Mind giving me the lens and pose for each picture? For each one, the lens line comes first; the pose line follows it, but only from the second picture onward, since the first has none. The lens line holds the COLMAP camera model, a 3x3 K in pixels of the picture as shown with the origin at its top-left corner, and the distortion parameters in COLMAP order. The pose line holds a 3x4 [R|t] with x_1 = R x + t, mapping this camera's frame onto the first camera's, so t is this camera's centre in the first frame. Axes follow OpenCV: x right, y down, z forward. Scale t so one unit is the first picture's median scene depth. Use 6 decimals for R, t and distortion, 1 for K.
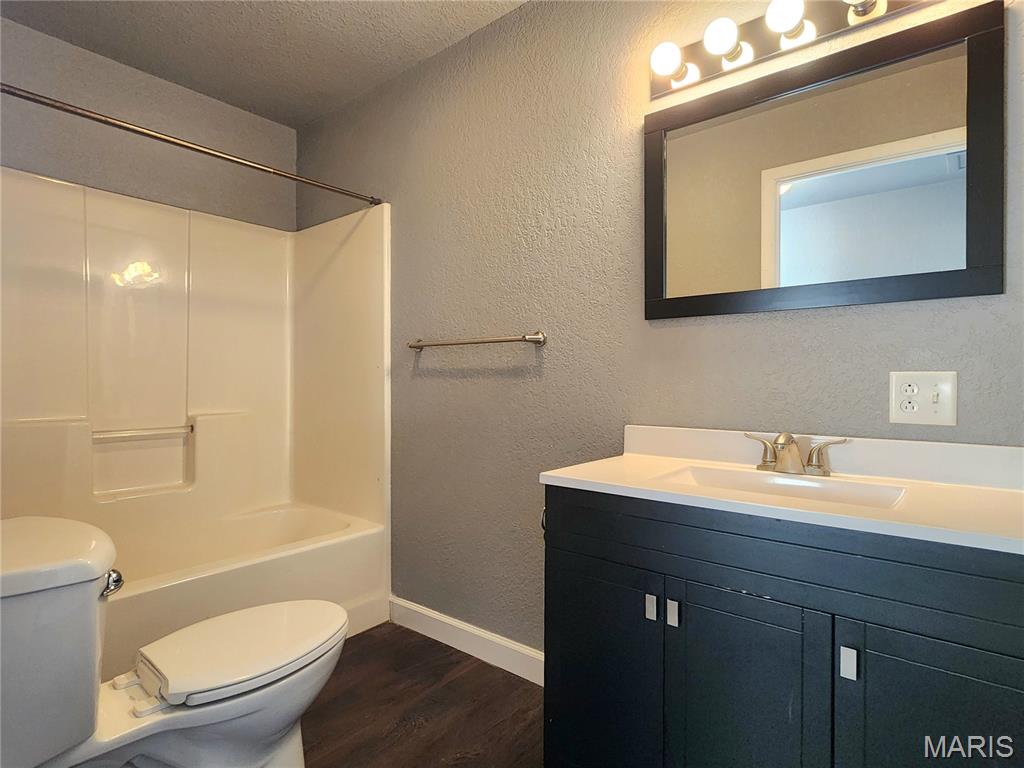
lens RADIAL K [[511.2, 0, 512.0], [0, 511.2, 384.0], [0, 0, 1]] dist [-0.000880, -0.000414]
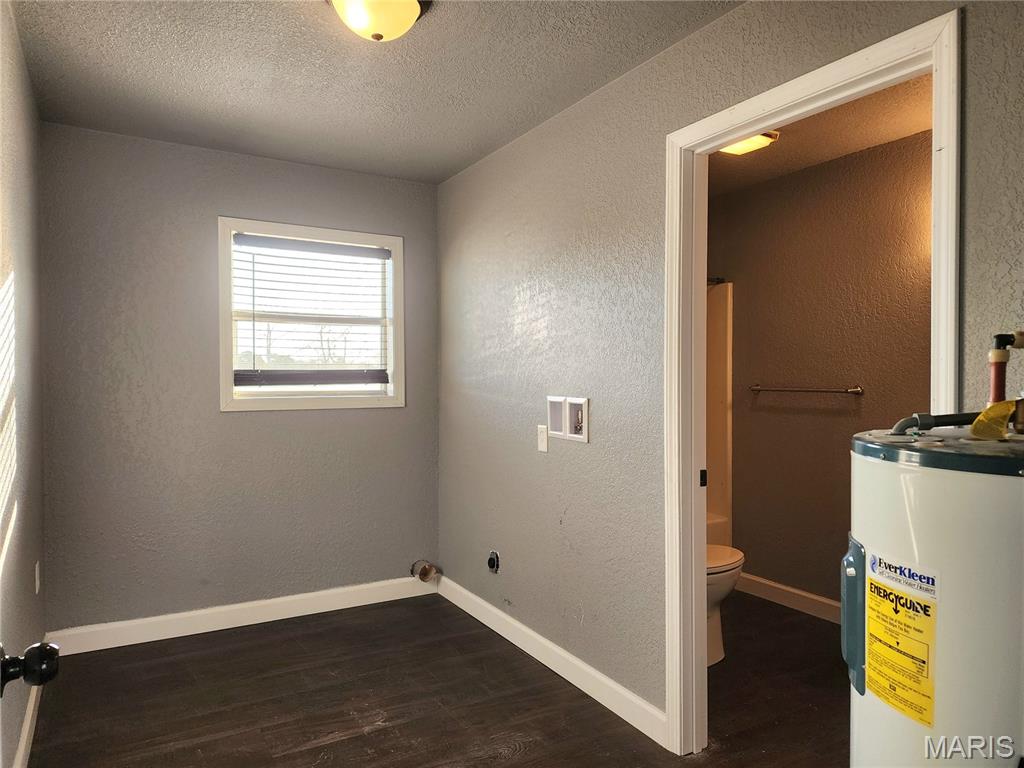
lens RADIAL K [[680.6, 0, 512.0], [0, 680.6, 384.0], [0, 0, 1]] dist [0.005766, 0.002015]
pose [[0.935523, 0.007819, -0.353180, -0.171418], [-0.006218, 0.999965, 0.005665, -0.106402], [0.353211, -0.003104, 0.935538, -1.080150]]
